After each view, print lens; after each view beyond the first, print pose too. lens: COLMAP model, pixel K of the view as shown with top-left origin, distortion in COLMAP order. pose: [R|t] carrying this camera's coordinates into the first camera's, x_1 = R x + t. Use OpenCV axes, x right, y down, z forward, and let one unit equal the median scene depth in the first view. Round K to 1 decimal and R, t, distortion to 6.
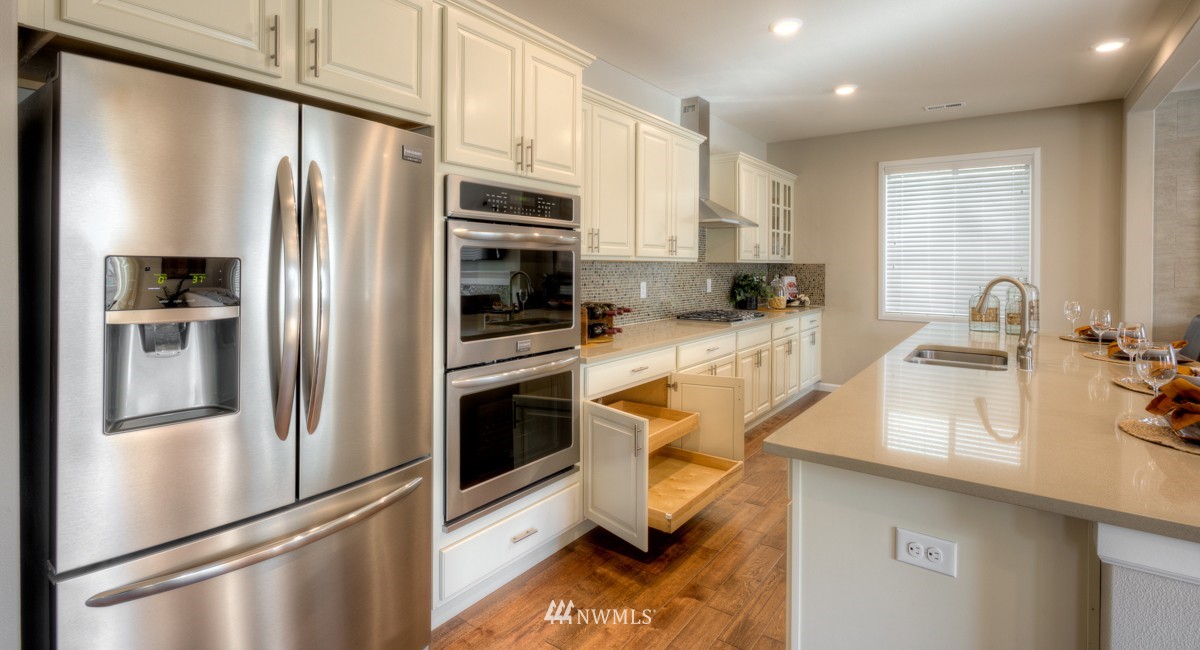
lens RADIAL K [[564.4, 0, 597.0], [0, 564.4, 268.2], [0, 0, 1]] dist [-0.008294, 0.000990]
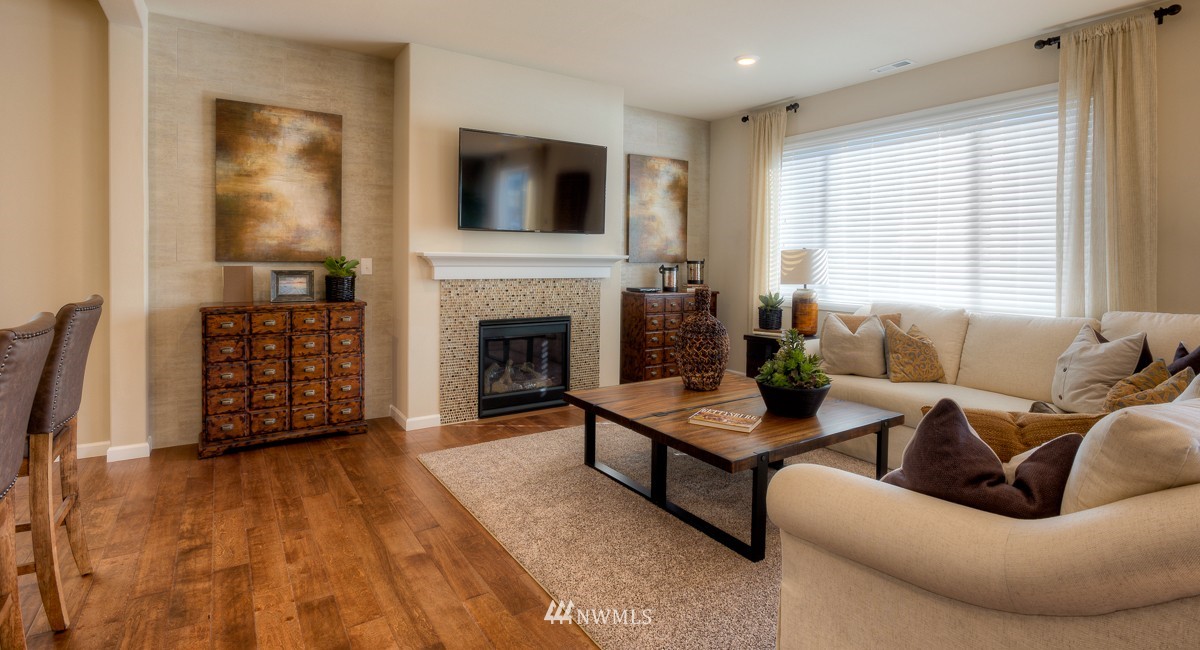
lens RADIAL K [[571.3, 0, 602.3], [0, 571.3, 269.9], [0, 0, 1]] dist [0.001124, -0.000312]
pose [[0.343120, -0.020719, 0.939063, 0.474589], [-0.004775, 0.999705, 0.023801, 0.025109], [-0.939280, -0.012651, 0.342919, 0.142797]]
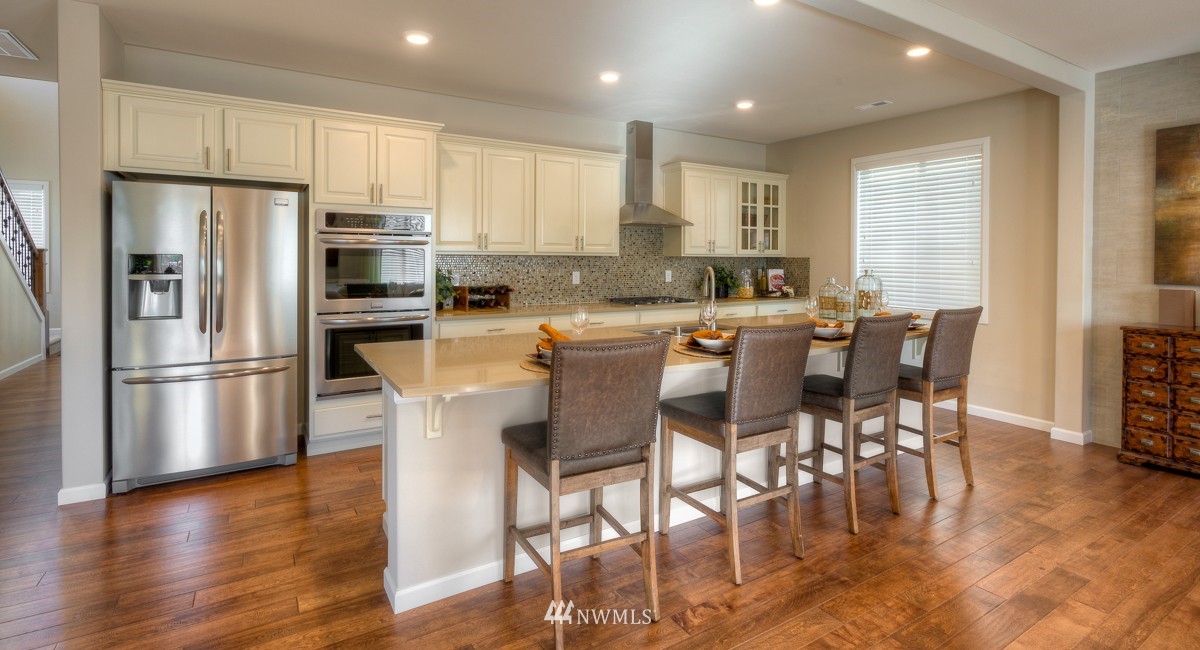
lens RADIAL K [[564.4, 0, 598.1], [0, 564.4, 263.4], [0, 0, 1]] dist [-0.008294, 0.000990]
pose [[0.923716, 0.003051, -0.383066, 0.609626], [-0.002835, 0.999995, 0.001128, 0.003981], [0.383067, 0.000044, 0.923720, -0.170576]]
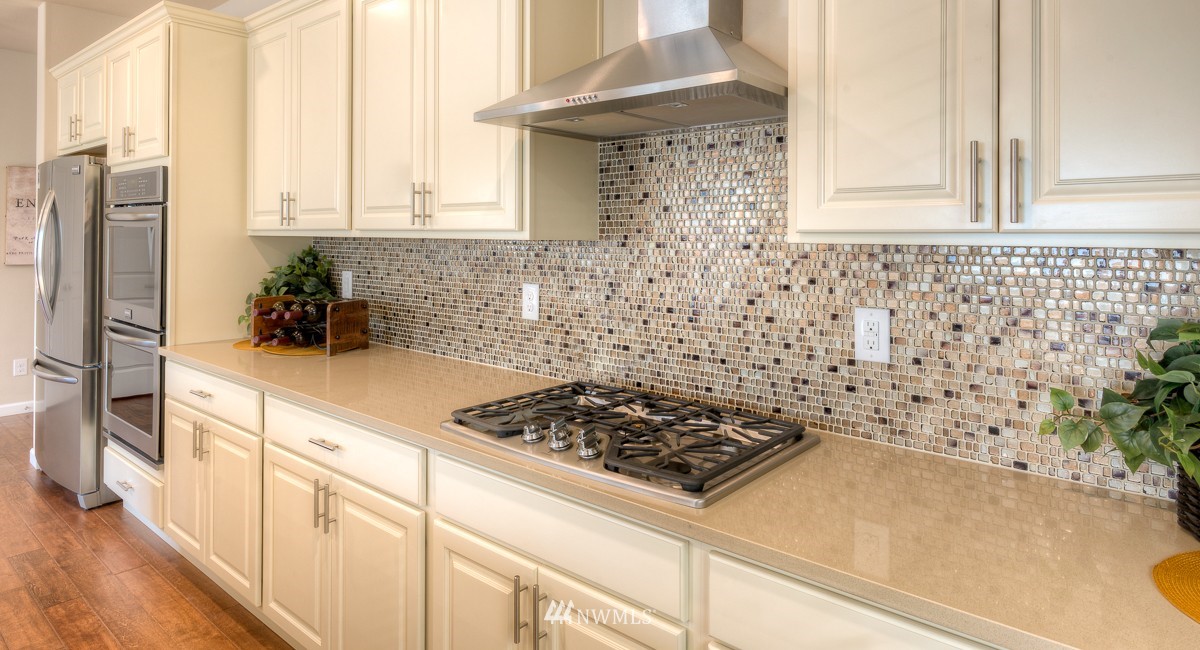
lens RADIAL K [[658.3, 0, 589.9], [0, 658.3, 235.5], [0, 0, 1]] dist [0.015219, -0.002141]
pose [[-0.071847, -0.007506, -0.997387, 0.592409], [-0.014978, 0.999867, -0.006445, -0.011746], [0.997303, 0.014476, -0.071950, 1.060554]]
